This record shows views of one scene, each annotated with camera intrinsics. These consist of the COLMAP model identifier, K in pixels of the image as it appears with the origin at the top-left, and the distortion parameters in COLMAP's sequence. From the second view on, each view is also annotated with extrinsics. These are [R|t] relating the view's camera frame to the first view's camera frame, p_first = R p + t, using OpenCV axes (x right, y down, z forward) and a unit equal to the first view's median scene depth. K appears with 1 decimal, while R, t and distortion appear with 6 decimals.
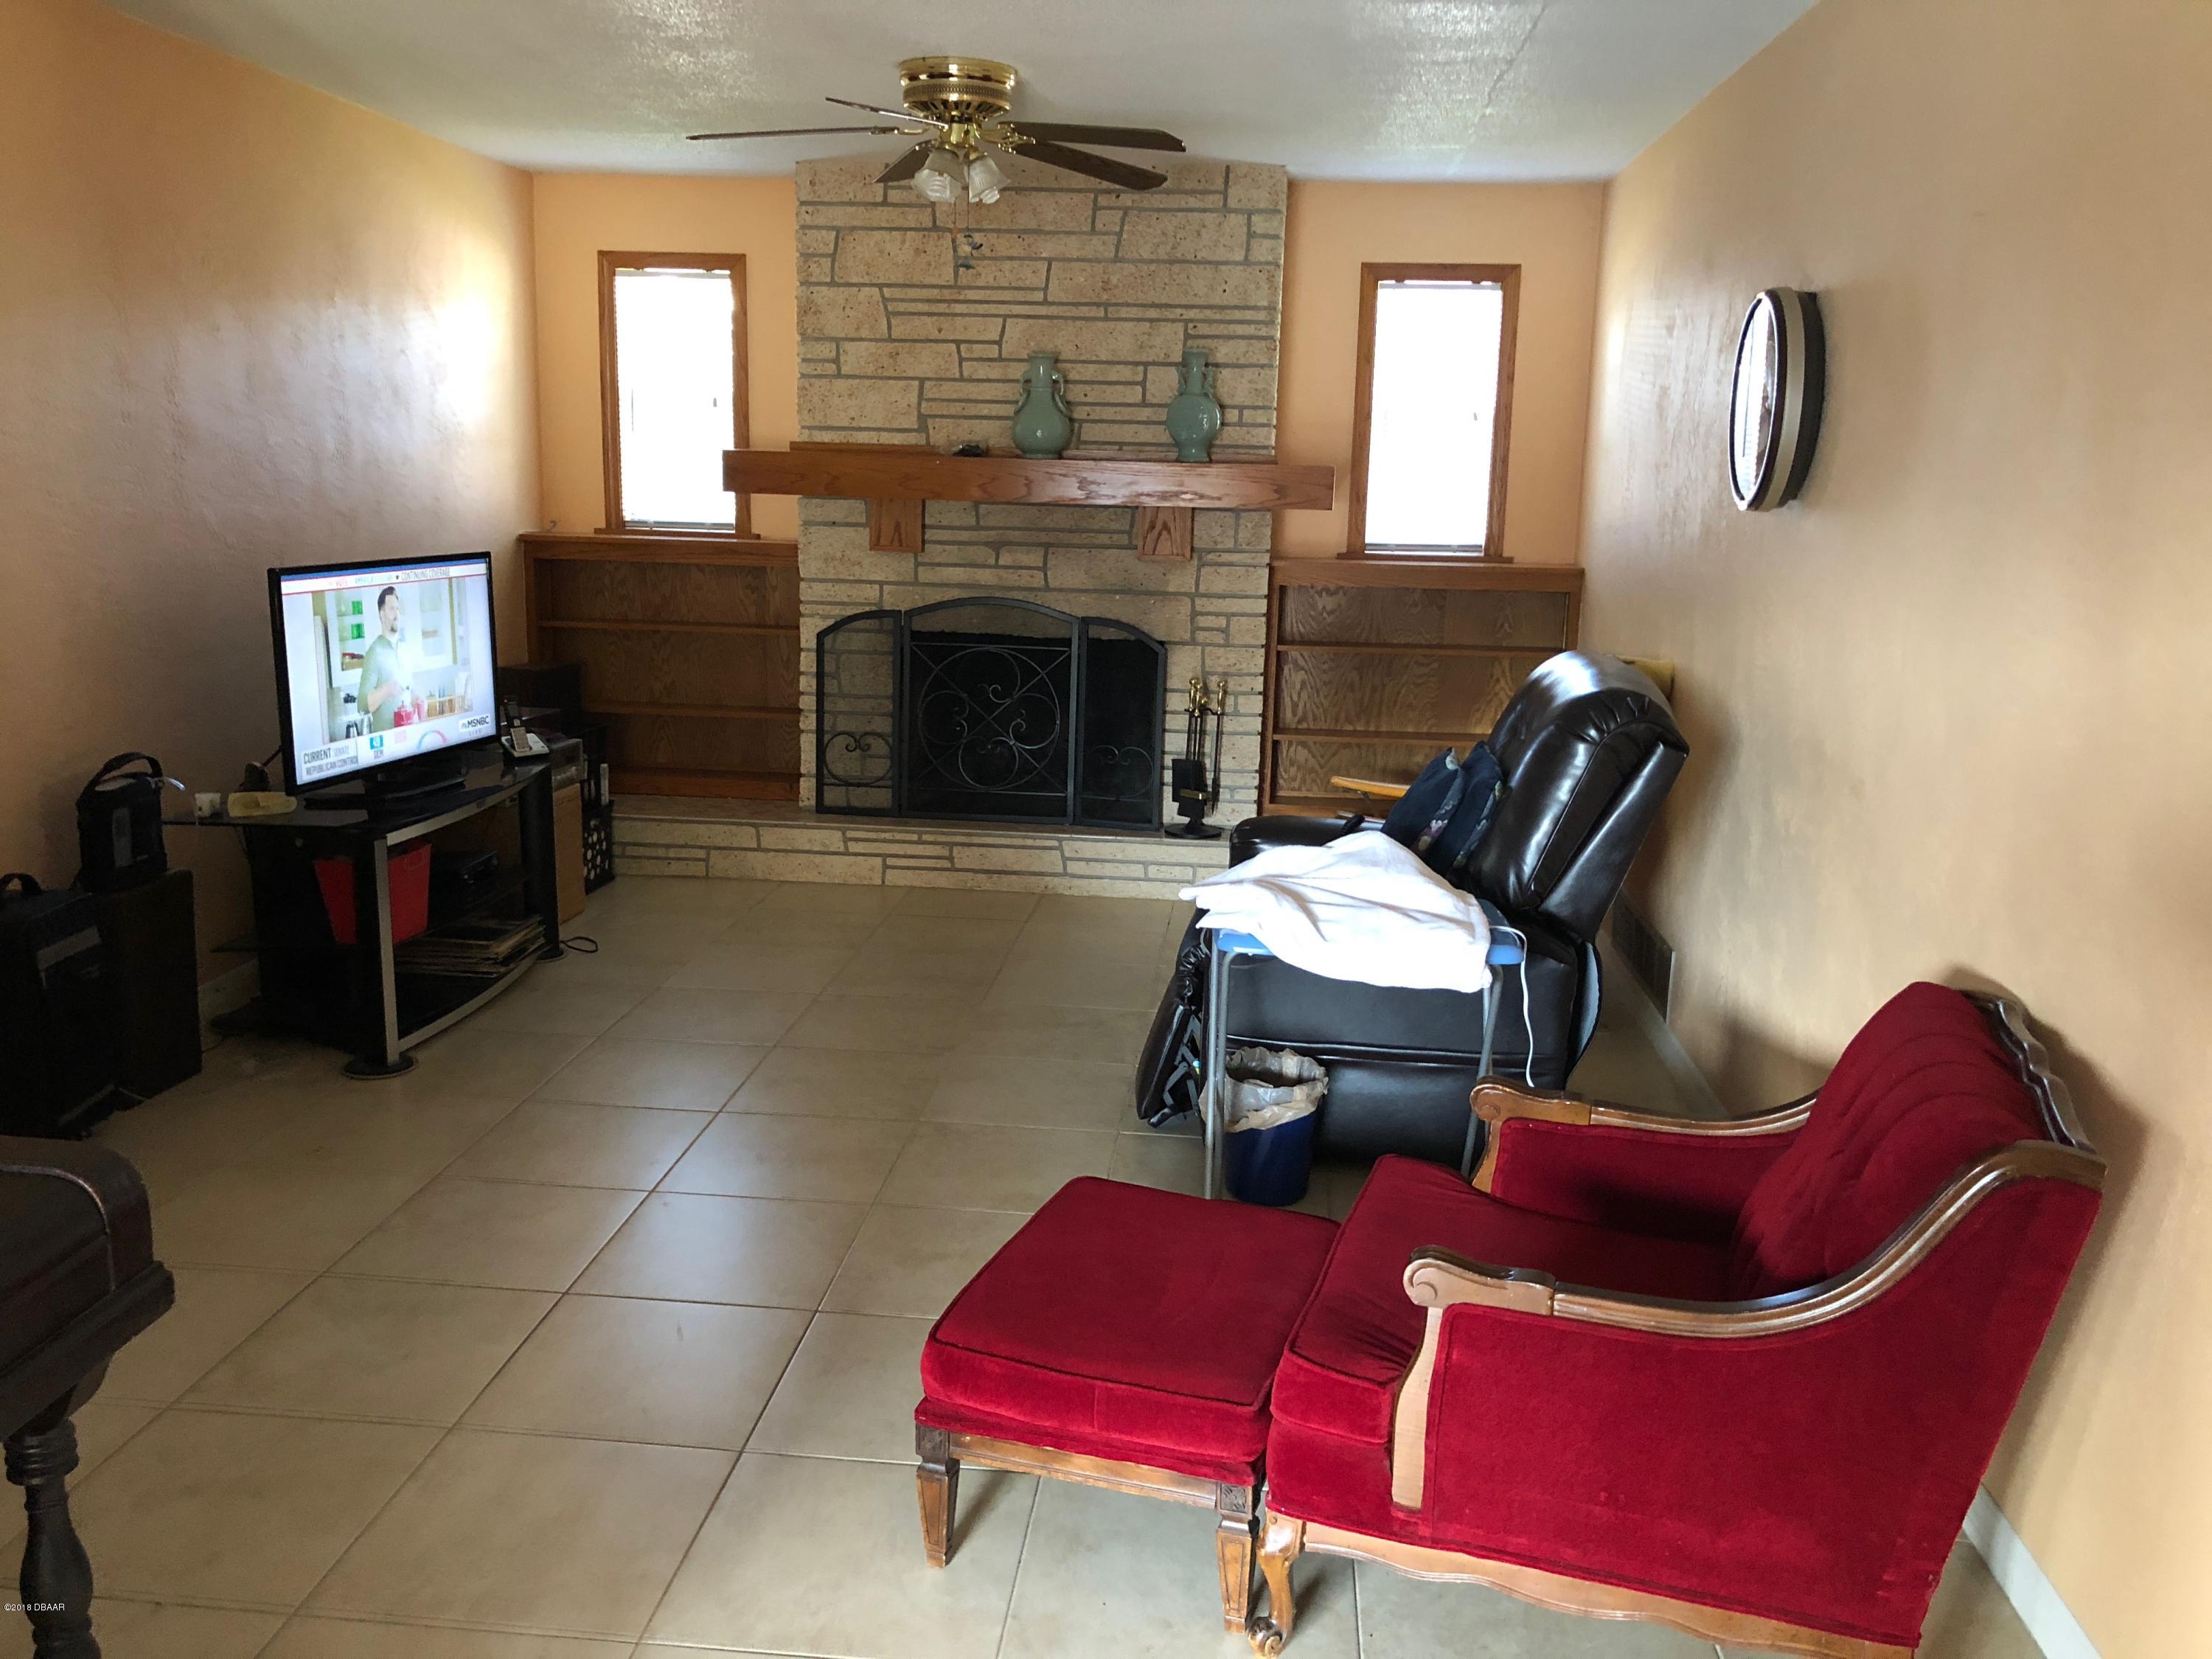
lens RADIAL K [[1793.7, 0, 1099.7], [0, 1793.7, 826.4], [0, 0, 1]] dist [0.042632, -0.068682]
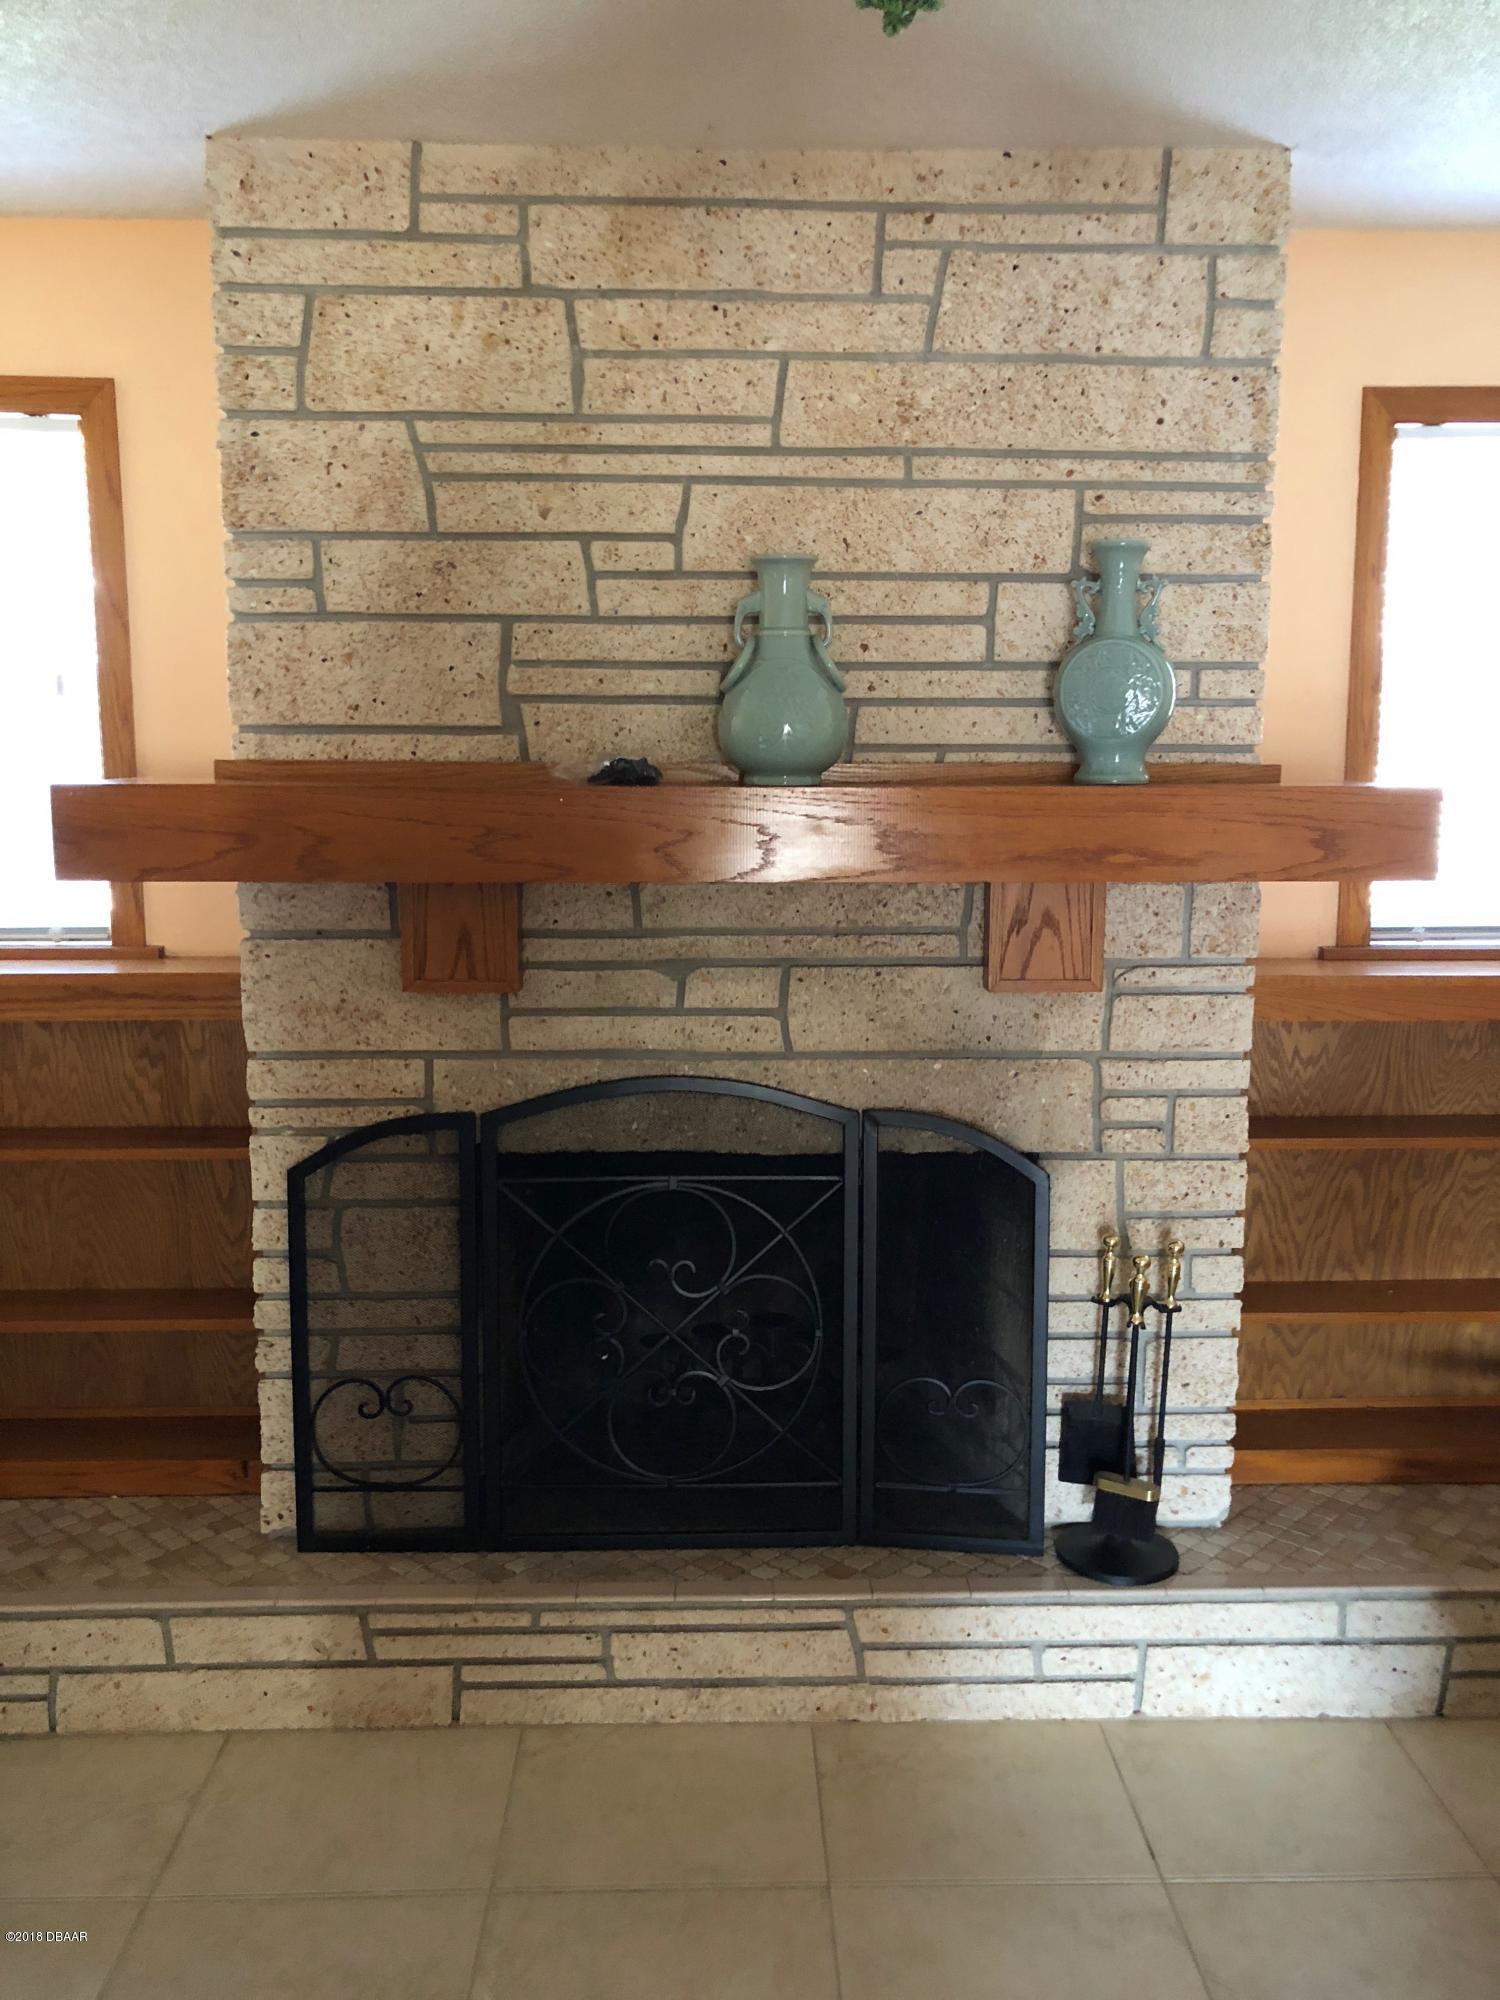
lens RADIAL K [[1621.7, 0, 767.2], [0, 1621.7, 990.5], [0, 0, 1]] dist [0.042632, -0.068682]
pose [[0.991056, -0.041039, 0.126978, -0.088571], [0.049471, 0.996724, -0.063982, -0.122636], [-0.123936, 0.069691, 0.989840, 0.579479]]
